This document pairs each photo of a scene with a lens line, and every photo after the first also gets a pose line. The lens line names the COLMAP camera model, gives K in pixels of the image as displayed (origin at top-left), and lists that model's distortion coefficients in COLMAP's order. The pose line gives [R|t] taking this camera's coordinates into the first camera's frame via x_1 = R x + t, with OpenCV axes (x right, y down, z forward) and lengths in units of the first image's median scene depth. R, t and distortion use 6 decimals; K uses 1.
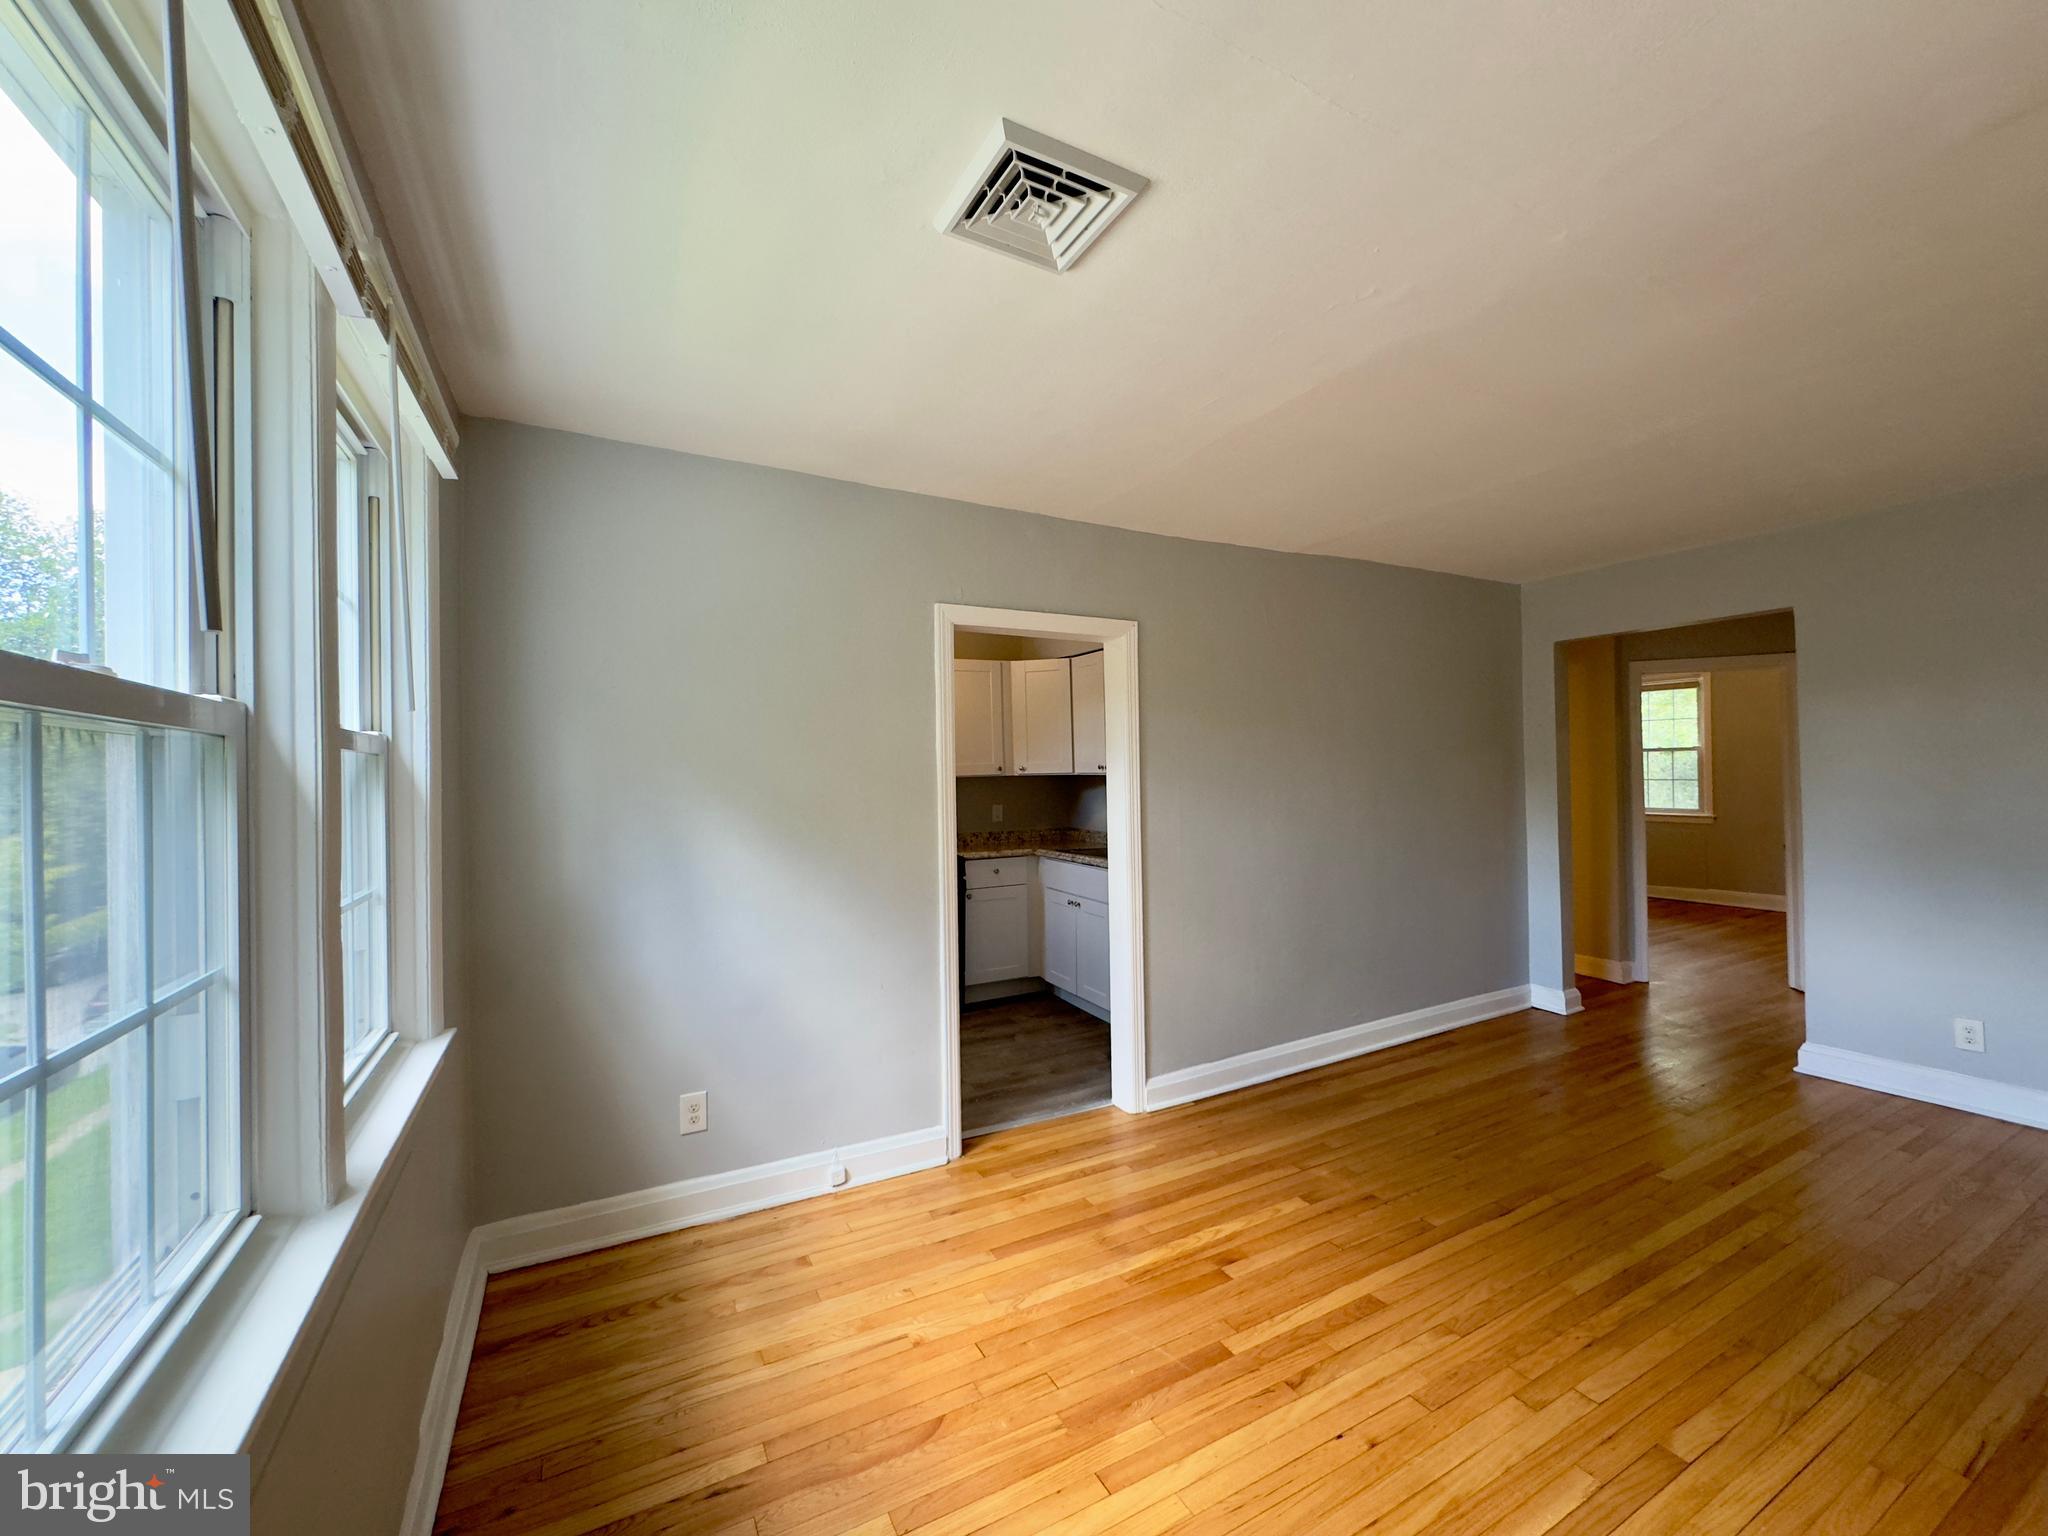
lens RADIAL K [[816.0, 0, 1023.9], [0, 816.0, 758.1], [0, 0, 1]] dist [-0.000866, -0.000251]
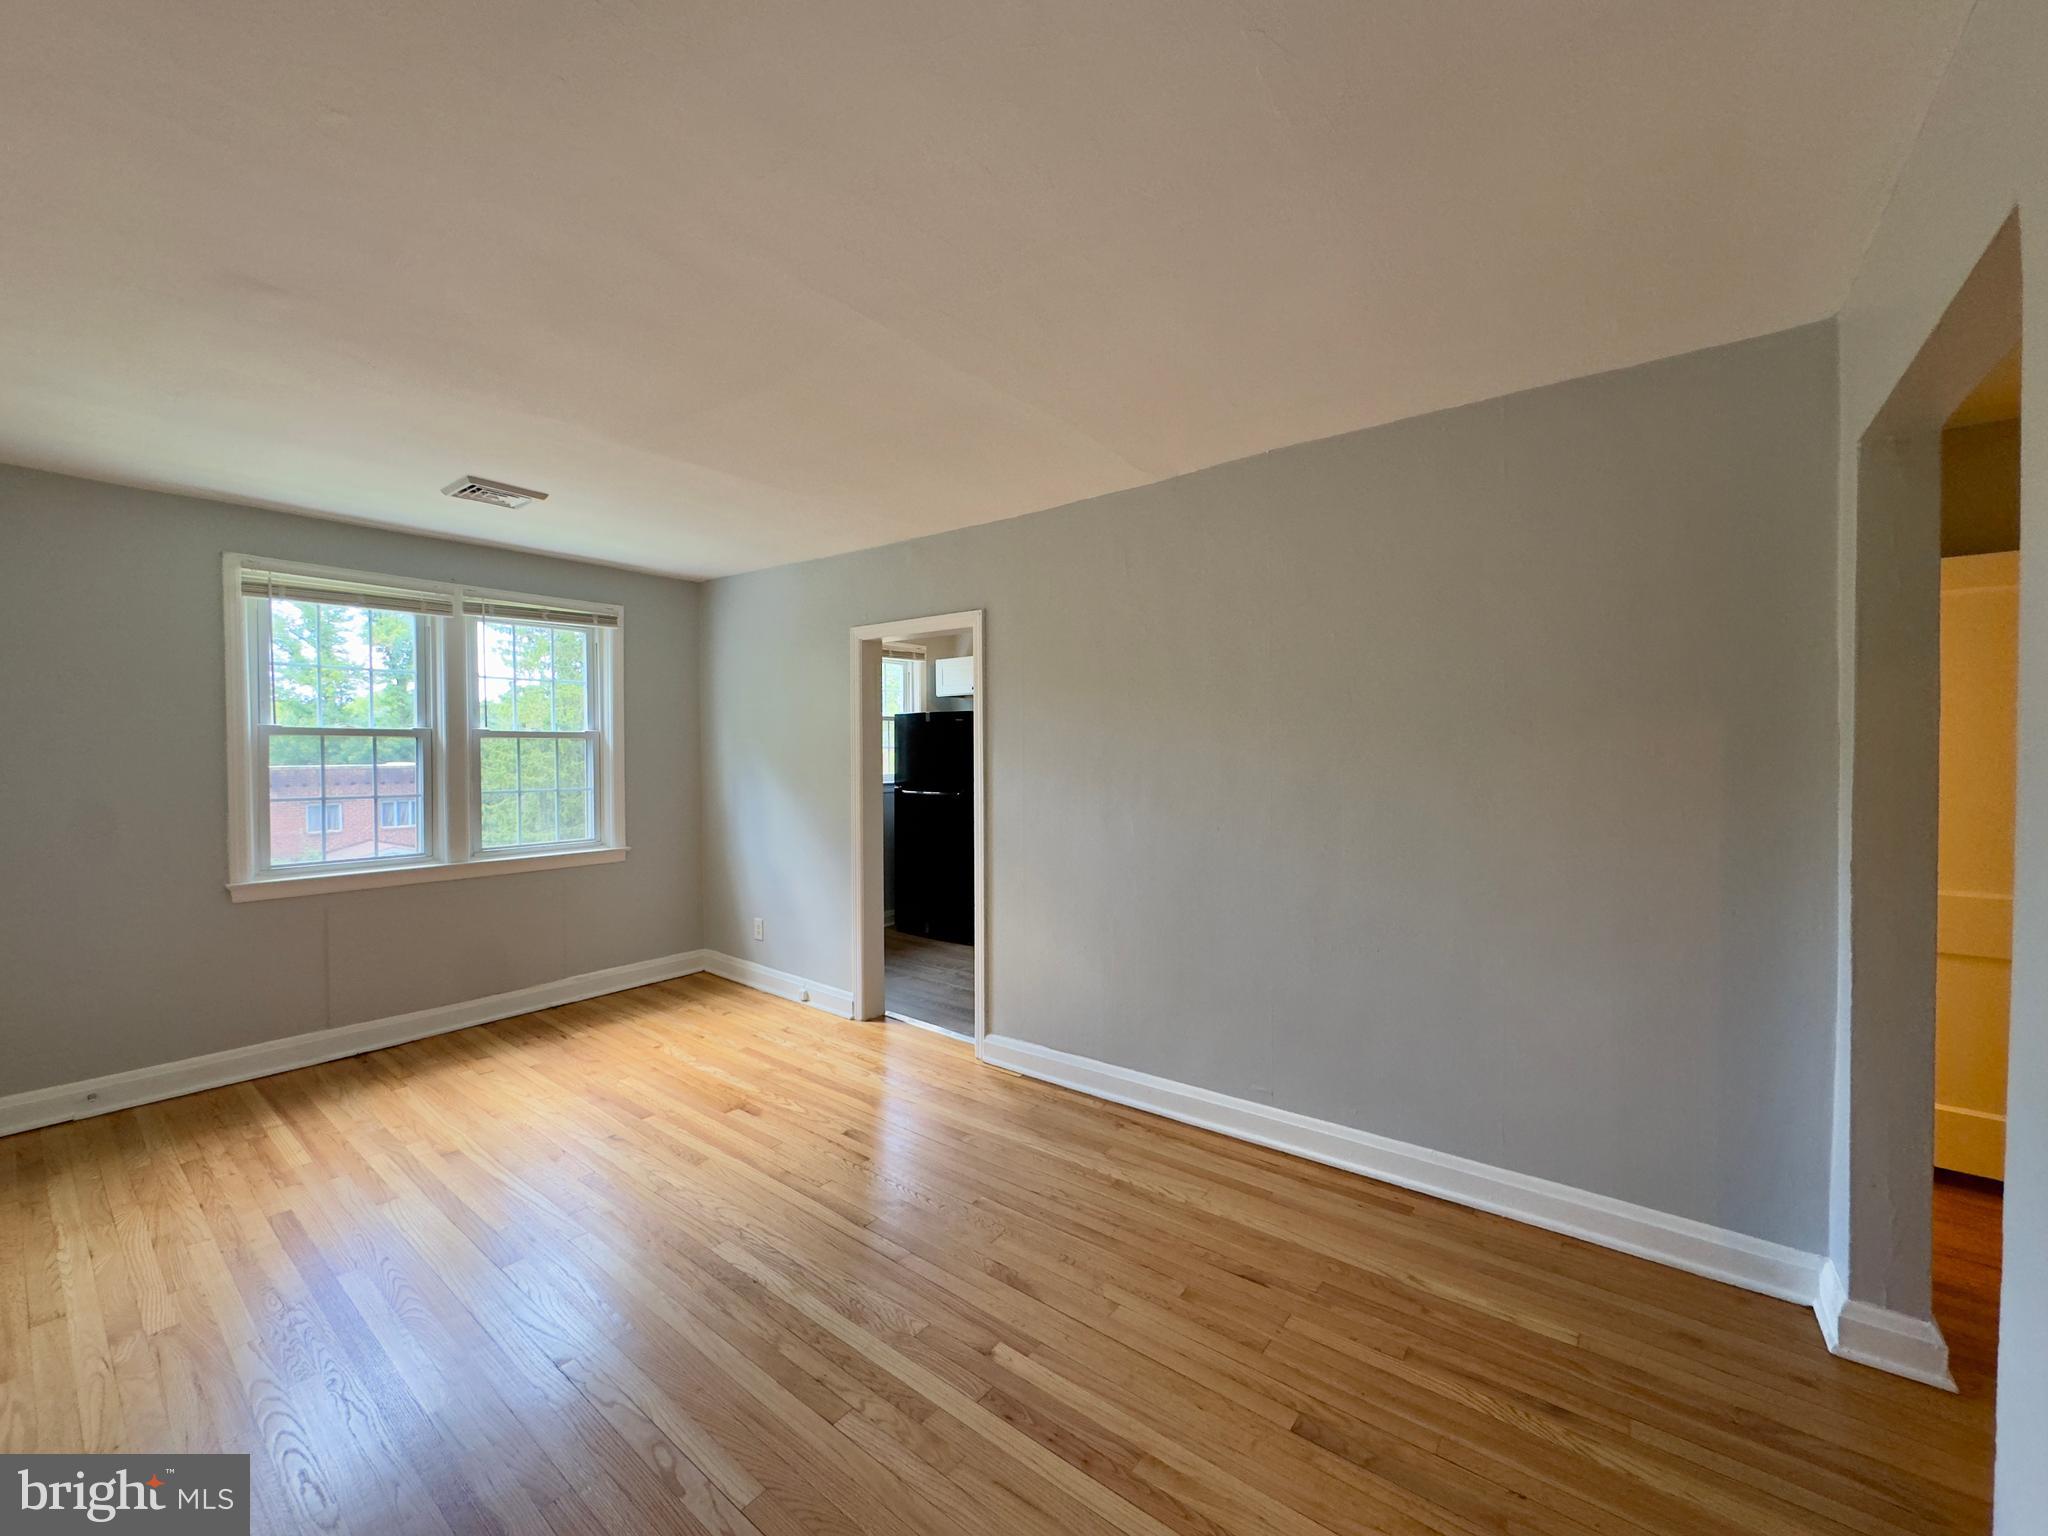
lens RADIAL K [[816.0, 0, 1023.9], [0, 816.0, 758.1], [0, 0, 1]] dist [-0.000866, -0.000251]
pose [[0.398384, 0.022476, -0.916943, 1.583391], [0.011535, 0.999498, 0.029511, -0.004162], [0.917146, -0.022334, 0.397925, 0.849838]]
